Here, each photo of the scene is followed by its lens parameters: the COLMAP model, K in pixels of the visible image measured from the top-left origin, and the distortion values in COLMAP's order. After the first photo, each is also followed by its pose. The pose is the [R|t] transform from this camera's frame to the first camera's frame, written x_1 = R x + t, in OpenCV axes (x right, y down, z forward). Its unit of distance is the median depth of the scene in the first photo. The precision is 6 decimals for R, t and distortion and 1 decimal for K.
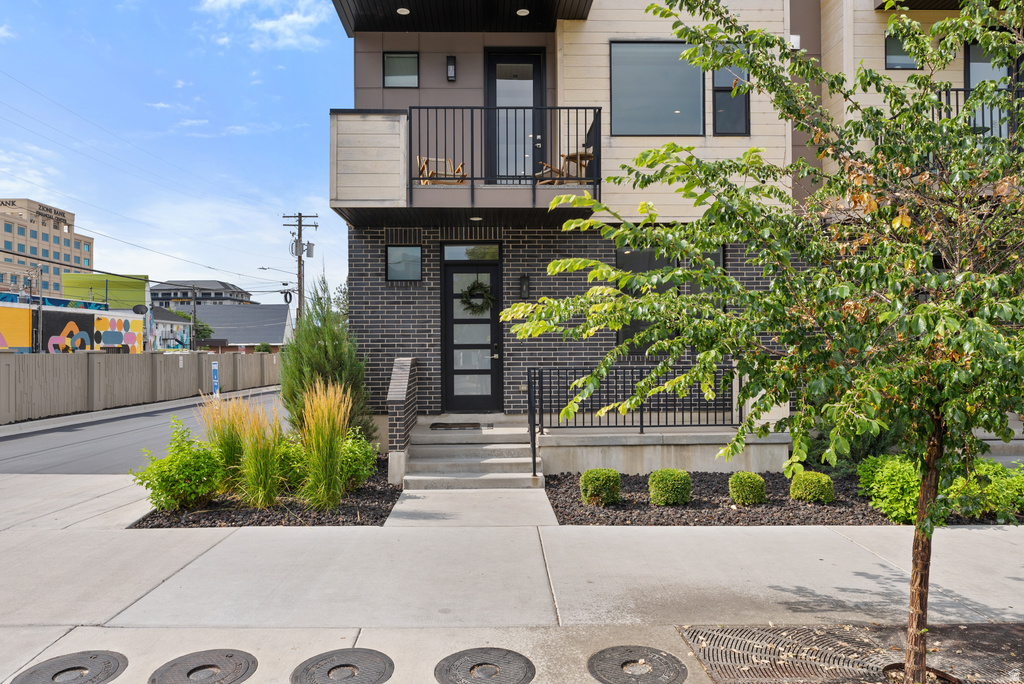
lens RADIAL K [[659.9, 0, 513.7], [0, 659.9, 342.9], [0, 0, 1]] dist [-0.014395, 0.001066]
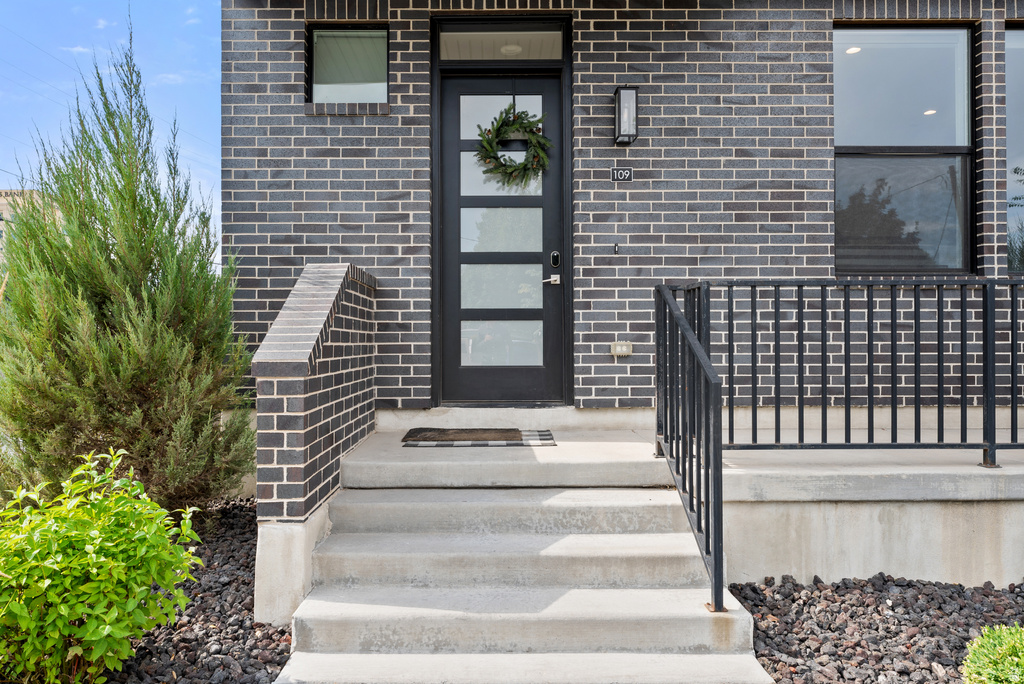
lens RADIAL K [[635.0, 0, 507.3], [0, 635.0, 339.8], [0, 0, 1]] dist [-0.002204, 0.000223]
pose [[0.999778, 0.004830, -0.020528, -0.050987], [-0.004866, 0.999987, -0.001702, 0.063420], [0.020520, 0.001802, 0.999788, 0.581325]]
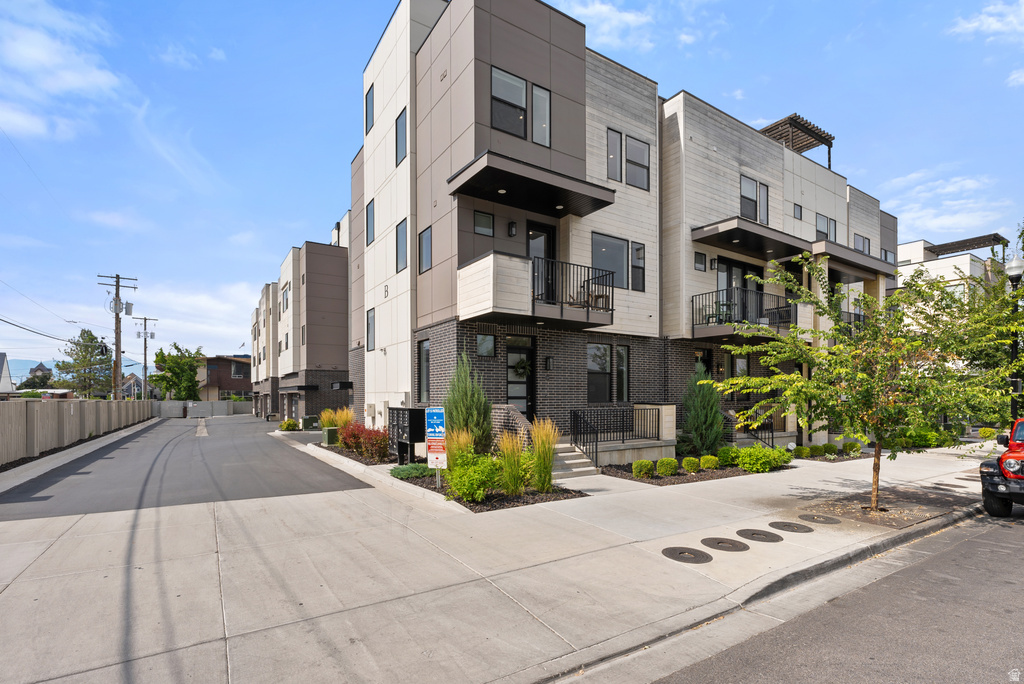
lens RADIAL K [[469.0, 0, 500.7], [0, 469.0, 390.5], [0, 0, 1]] dist [-0.009676, 0.000305]
pose [[0.857221, 0.009431, 0.514863, -0.722356], [-0.006262, 0.999949, -0.007891, -0.003550], [-0.514911, 0.003540, 0.857236, 0.010991]]
